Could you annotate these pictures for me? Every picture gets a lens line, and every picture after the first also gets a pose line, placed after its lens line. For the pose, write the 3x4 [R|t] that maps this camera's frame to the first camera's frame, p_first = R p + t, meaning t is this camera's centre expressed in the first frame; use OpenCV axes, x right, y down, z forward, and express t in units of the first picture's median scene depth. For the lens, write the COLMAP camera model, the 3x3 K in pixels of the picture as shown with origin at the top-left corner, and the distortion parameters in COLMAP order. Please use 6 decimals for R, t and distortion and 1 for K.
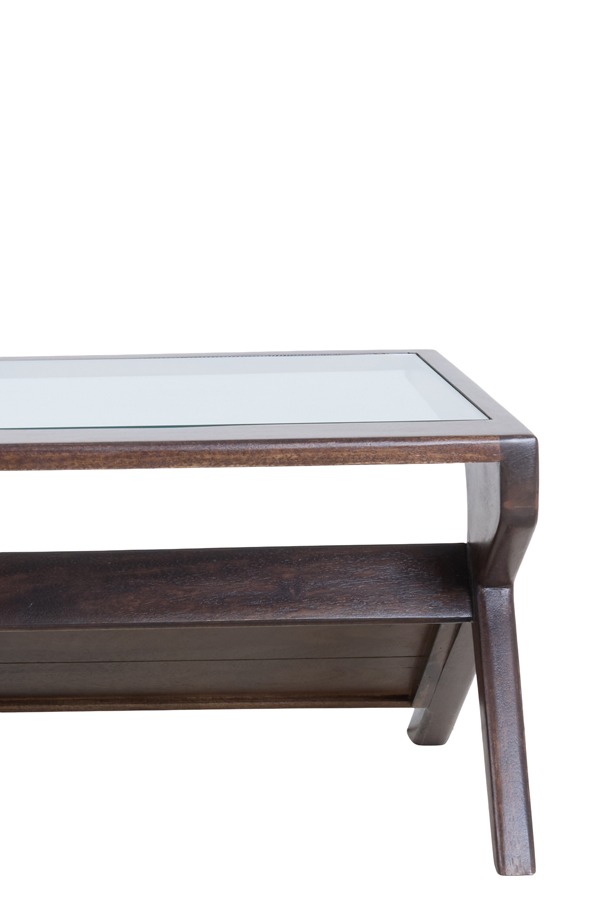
lens RADIAL K [[1831.5, 0, 298.8], [0, 1831.5, 451.7], [0, 0, 1]] dist [-0.076051, 0.000000]
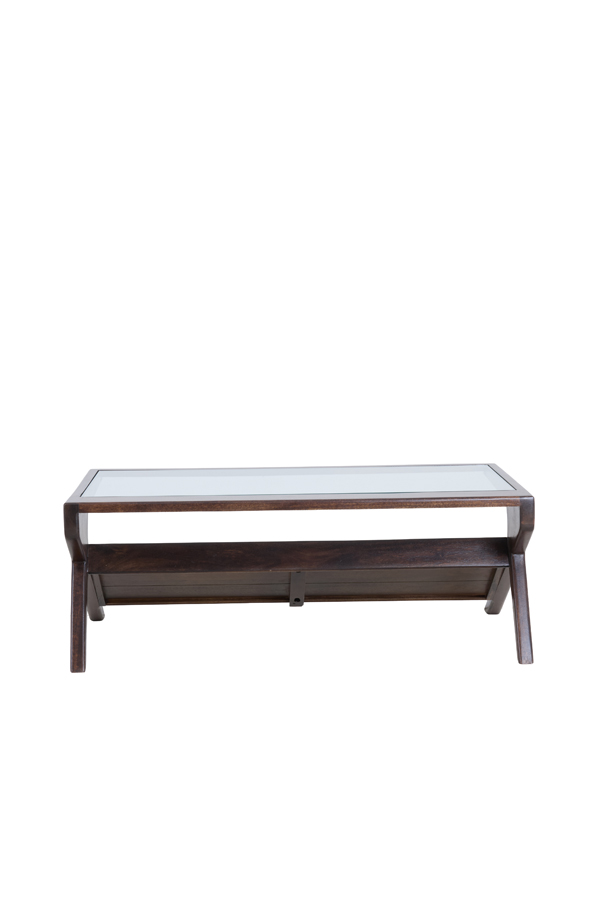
lens RADIAL K [[1831.5, 0, 301.2], [0, 1831.5, 449.1], [0, 0, 1]] dist [-0.076051, 0.000000]
pose [[0.999895, 0.000261, -0.014496, -0.165378], [-0.000231, 0.999998, 0.002065, -0.081870], [0.014497, -0.002062, 0.999893, -1.626093]]
